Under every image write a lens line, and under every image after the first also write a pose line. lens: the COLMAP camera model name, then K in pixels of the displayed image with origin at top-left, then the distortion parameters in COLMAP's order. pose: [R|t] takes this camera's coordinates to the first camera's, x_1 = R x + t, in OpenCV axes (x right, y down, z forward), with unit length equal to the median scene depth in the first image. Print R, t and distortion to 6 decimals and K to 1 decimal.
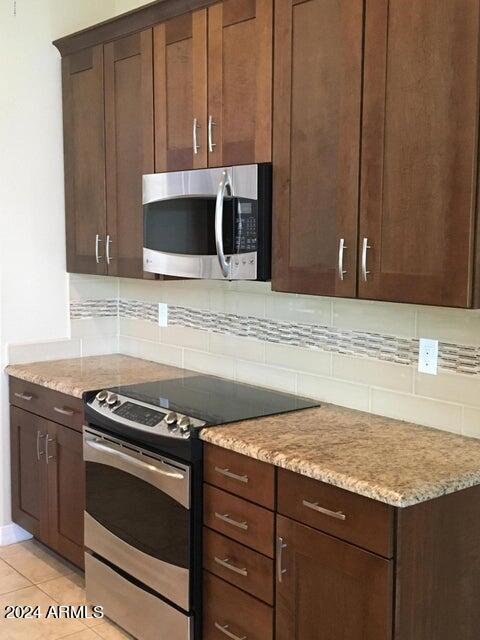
lens RADIAL K [[796.4, 0, 240.5], [0, 796.4, 320.8], [0, 0, 1]] dist [0.066655, 0.000000]
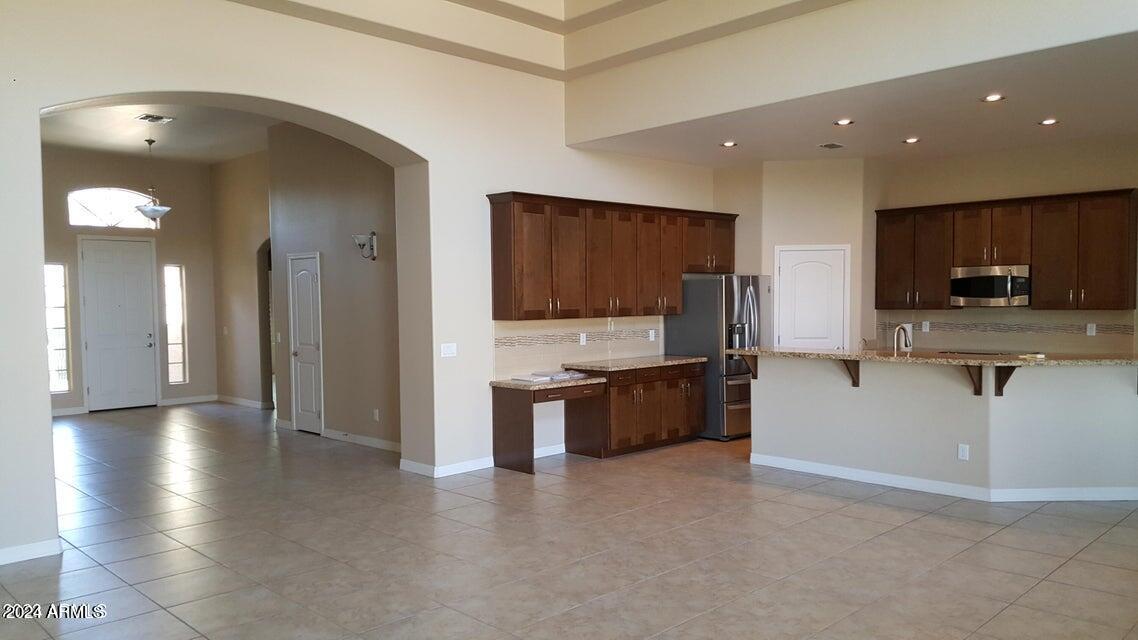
lens RADIAL K [[845.4, 0, 558.7], [0, 845.4, 320.8], [0, 0, 1]] dist [0.016718, -0.022320]
pose [[0.995933, -0.022789, 0.087165, -1.791129], [0.029780, 0.996368, -0.079775, 0.182264], [-0.085030, 0.082046, 0.992995, -1.736287]]
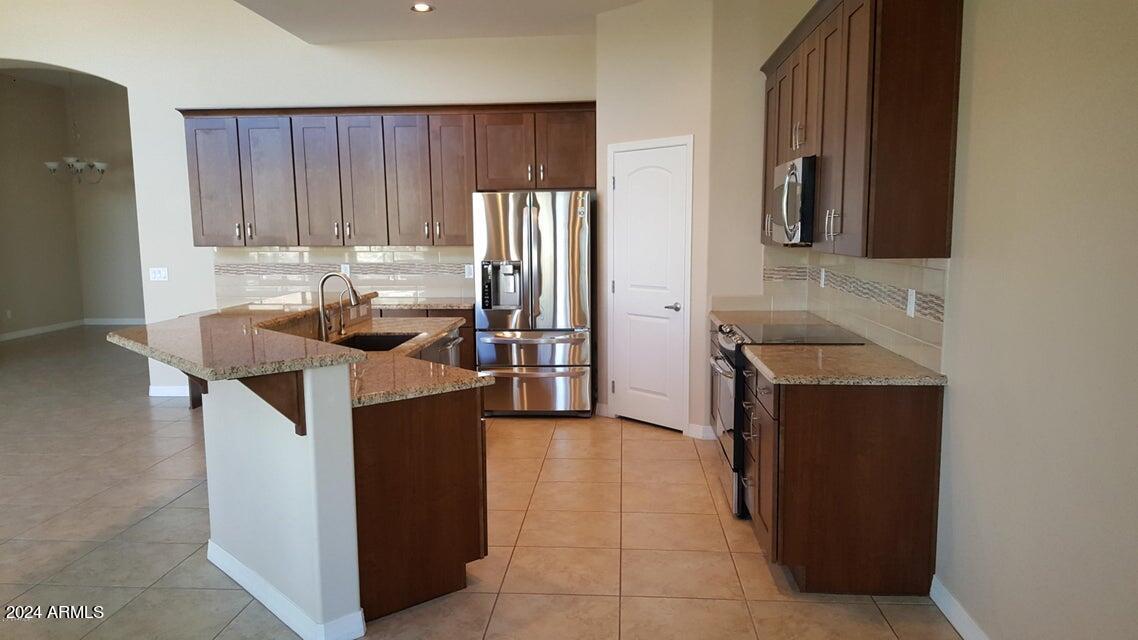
lens RADIAL K [[845.4, 0, 565.3], [0, 845.4, 329.5], [0, 0, 1]] dist [0.016718, -0.022320]
pose [[0.732344, 0.068010, -0.677530, 0.672662], [-0.058243, 0.997610, 0.037185, 0.062132], [0.678440, 0.012229, 0.734554, -0.309988]]
